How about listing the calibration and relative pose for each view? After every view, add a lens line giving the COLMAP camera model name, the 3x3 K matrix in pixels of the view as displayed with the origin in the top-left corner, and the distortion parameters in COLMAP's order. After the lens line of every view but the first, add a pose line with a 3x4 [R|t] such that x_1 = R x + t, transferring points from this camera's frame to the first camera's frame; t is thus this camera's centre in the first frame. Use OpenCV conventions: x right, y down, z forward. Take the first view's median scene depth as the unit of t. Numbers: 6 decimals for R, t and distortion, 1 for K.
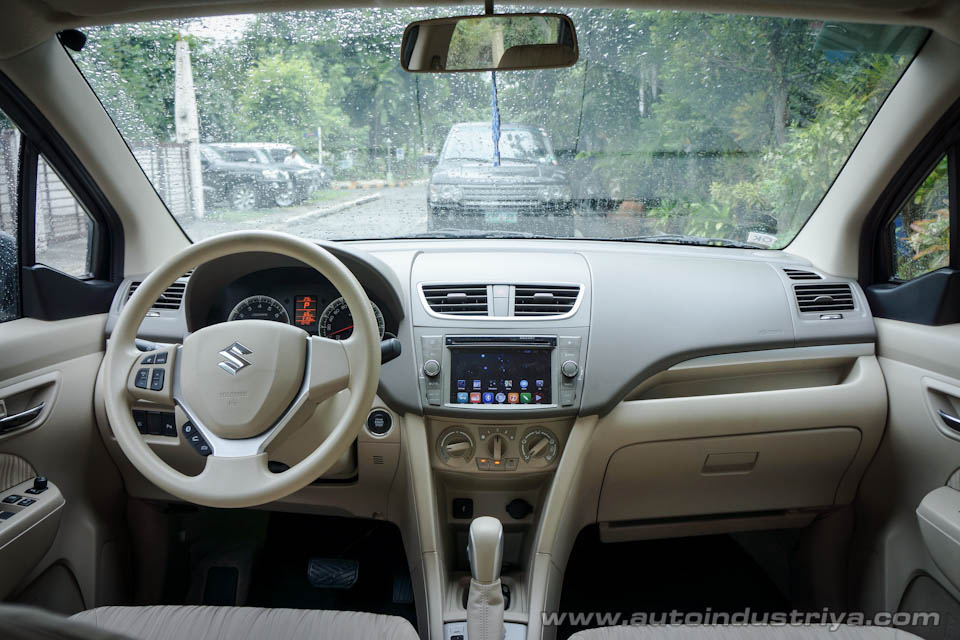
lens RADIAL K [[803.6, 0, 485.9], [0, 803.6, 317.7], [0, 0, 1]] dist [-0.130533, -0.002982]
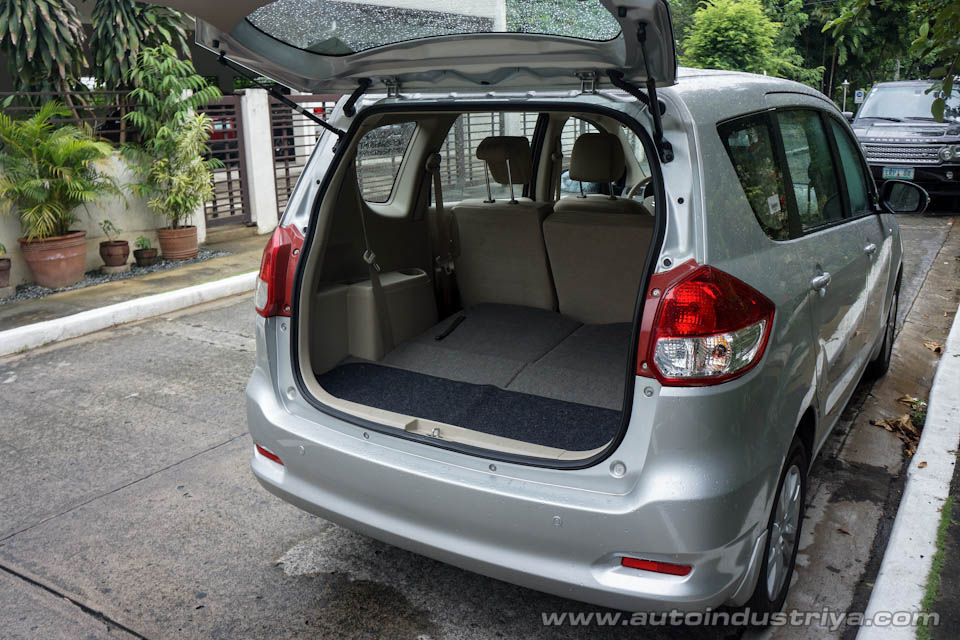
lens RADIAL K [[849.6, 0, 483.4], [0, 849.6, 316.6], [0, 0, 1]] dist [-0.066344, 0.016667]
pose [[0.866994, 0.114852, -0.484903, 0.034692], [-0.087969, 0.993070, 0.077927, 0.011630], [0.490493, -0.024905, 0.871089, -0.103773]]
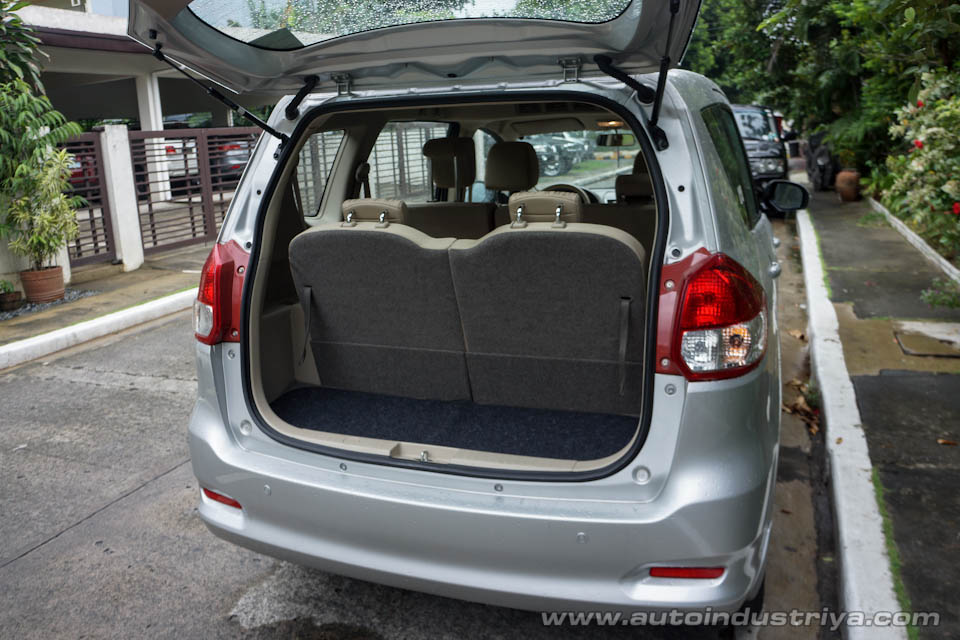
lens RADIAL K [[800.9, 0, 488.7], [0, 800.9, 312.3], [0, 0, 1]] dist [-0.133006, 0.098893]
pose [[0.949333, 0.039554, -0.311774, 0.020580], [-0.029970, 0.998921, 0.035474, 0.013994], [0.312840, -0.024333, 0.949494, -0.099778]]
